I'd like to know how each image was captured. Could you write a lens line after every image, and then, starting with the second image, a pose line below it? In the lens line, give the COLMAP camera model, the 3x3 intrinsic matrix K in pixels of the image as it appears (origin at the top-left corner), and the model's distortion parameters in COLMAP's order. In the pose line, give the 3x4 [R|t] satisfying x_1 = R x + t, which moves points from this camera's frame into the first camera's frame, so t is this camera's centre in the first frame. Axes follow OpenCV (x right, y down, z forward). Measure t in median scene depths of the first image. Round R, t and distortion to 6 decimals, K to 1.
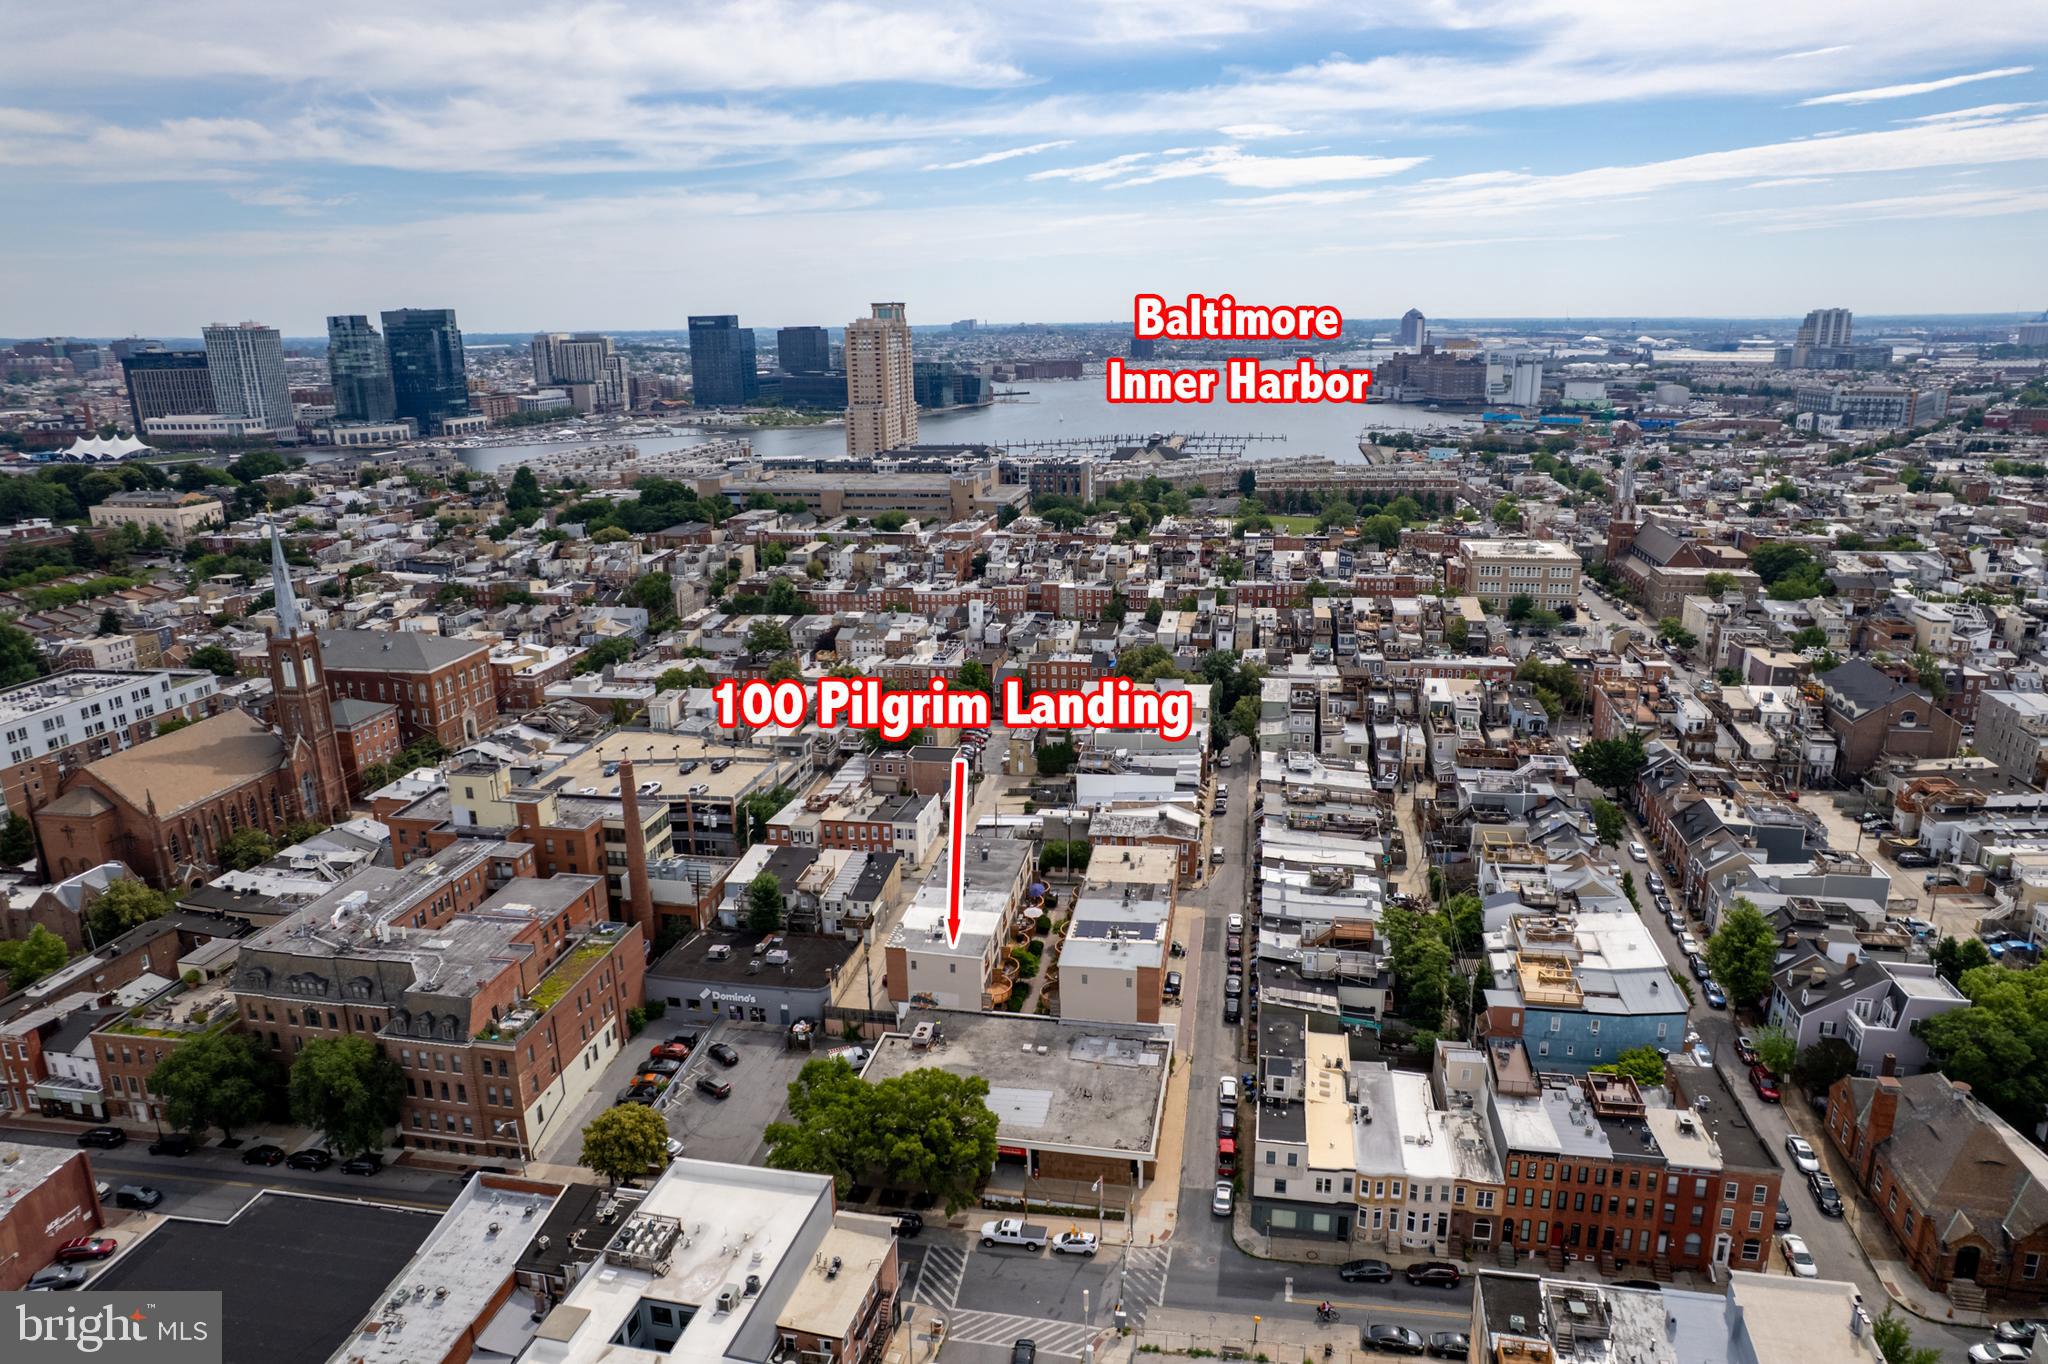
lens RADIAL K [[1293.8, 0, 1026.3], [0, 1293.8, 699.6], [0, 0, 1]] dist [-0.076184, 0.069975]
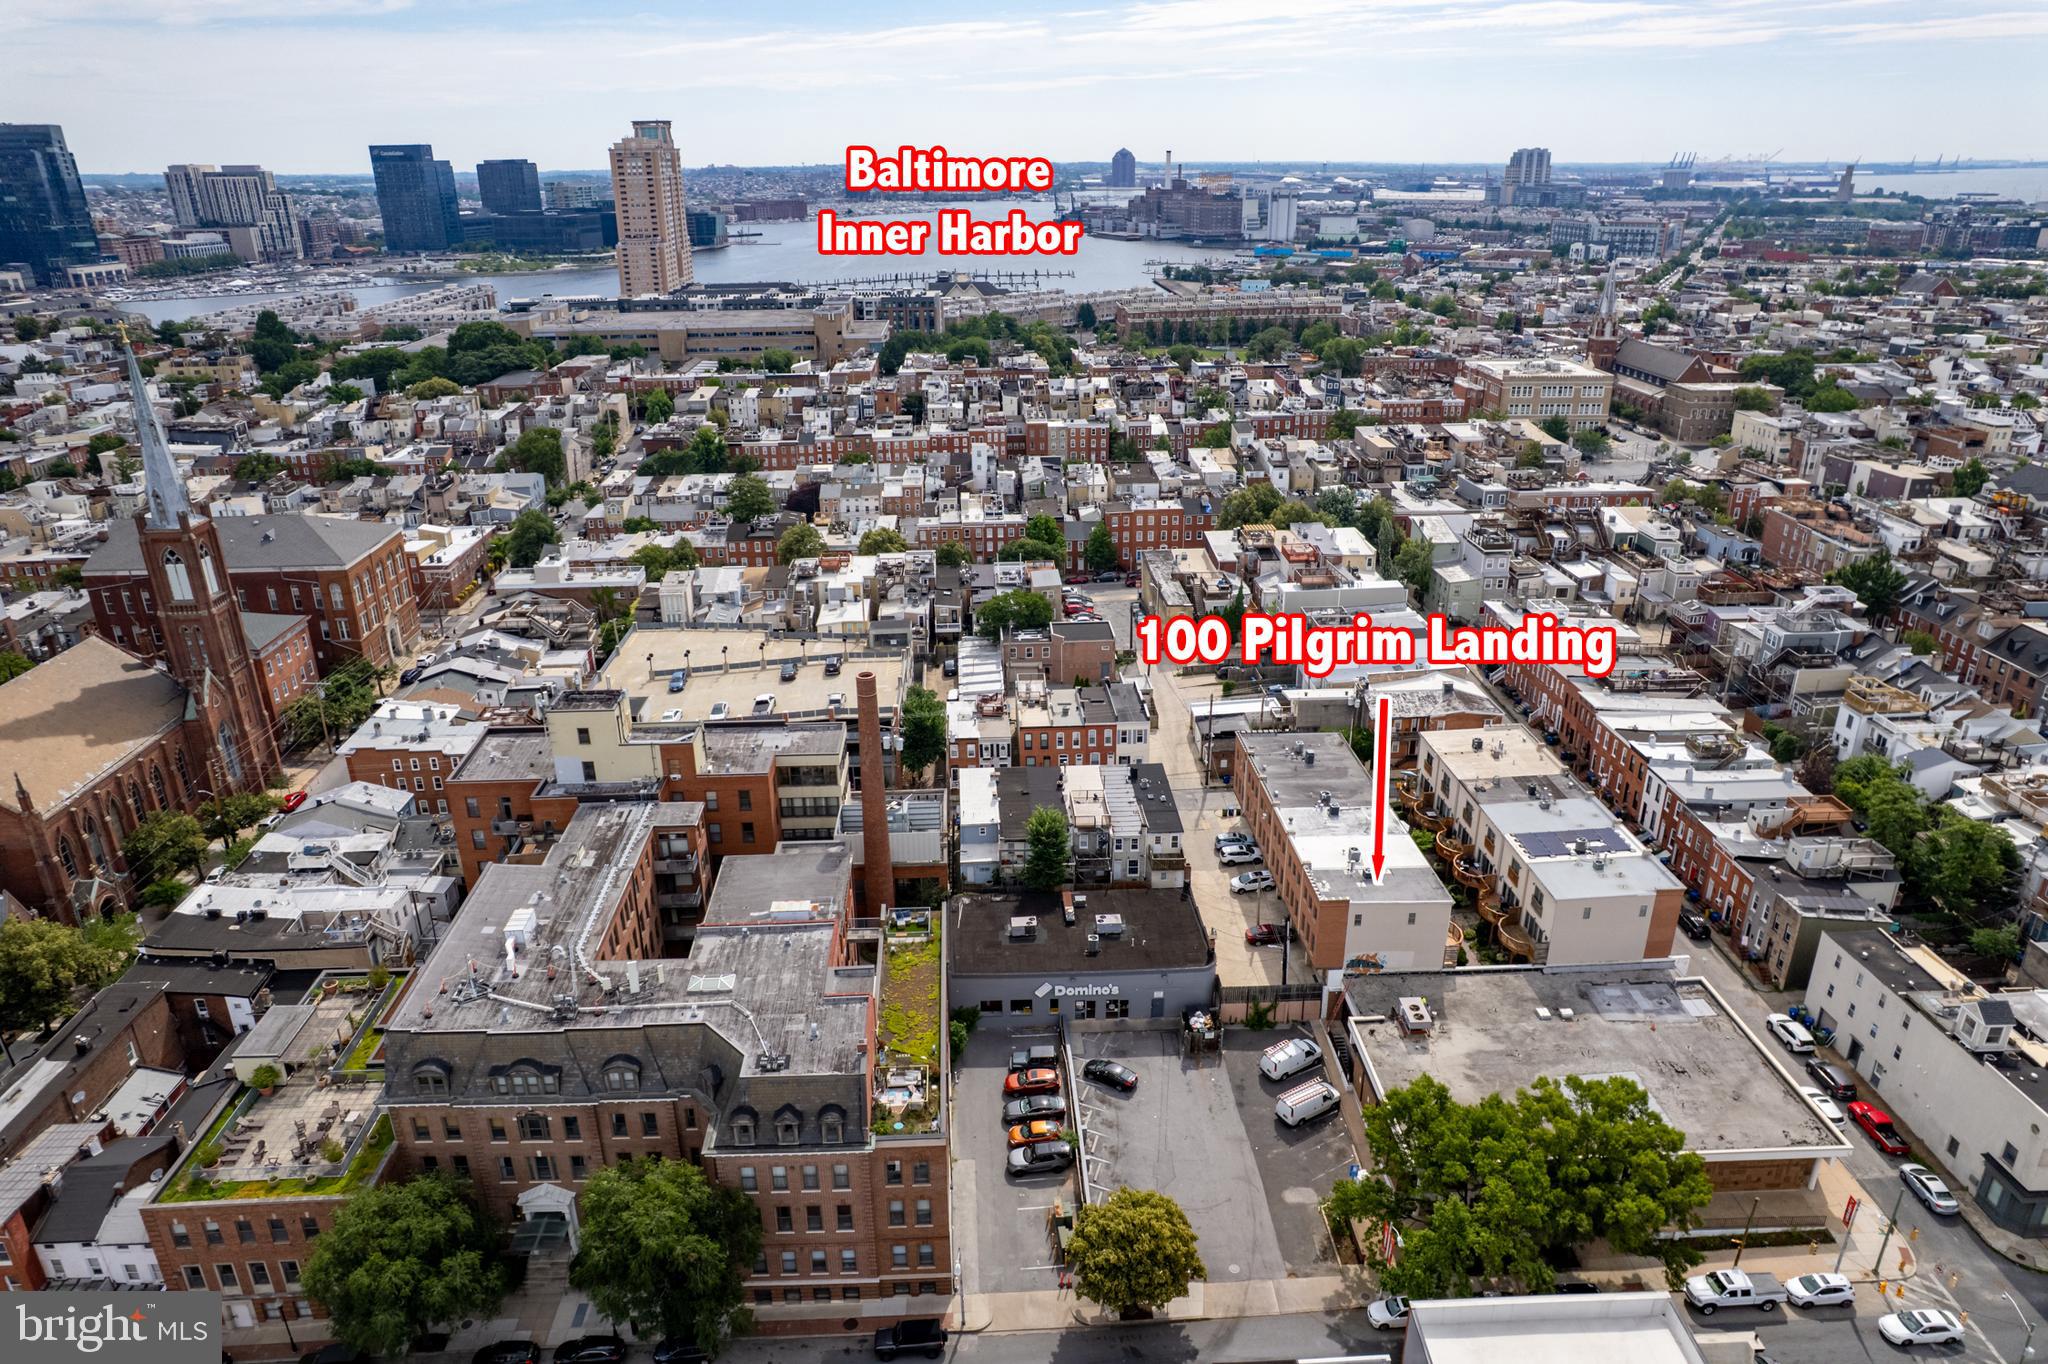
lens RADIAL K [[1293.8, 0, 1026.3], [0, 1293.8, 699.6], [0, 0, 1]] dist [-0.076184, 0.069975]
pose [[0.974211, -0.080369, 0.210840, -0.256144], [0.056842, 0.991695, 0.115370, -0.008892], [-0.218361, -0.100410, 0.970688, 0.209741]]
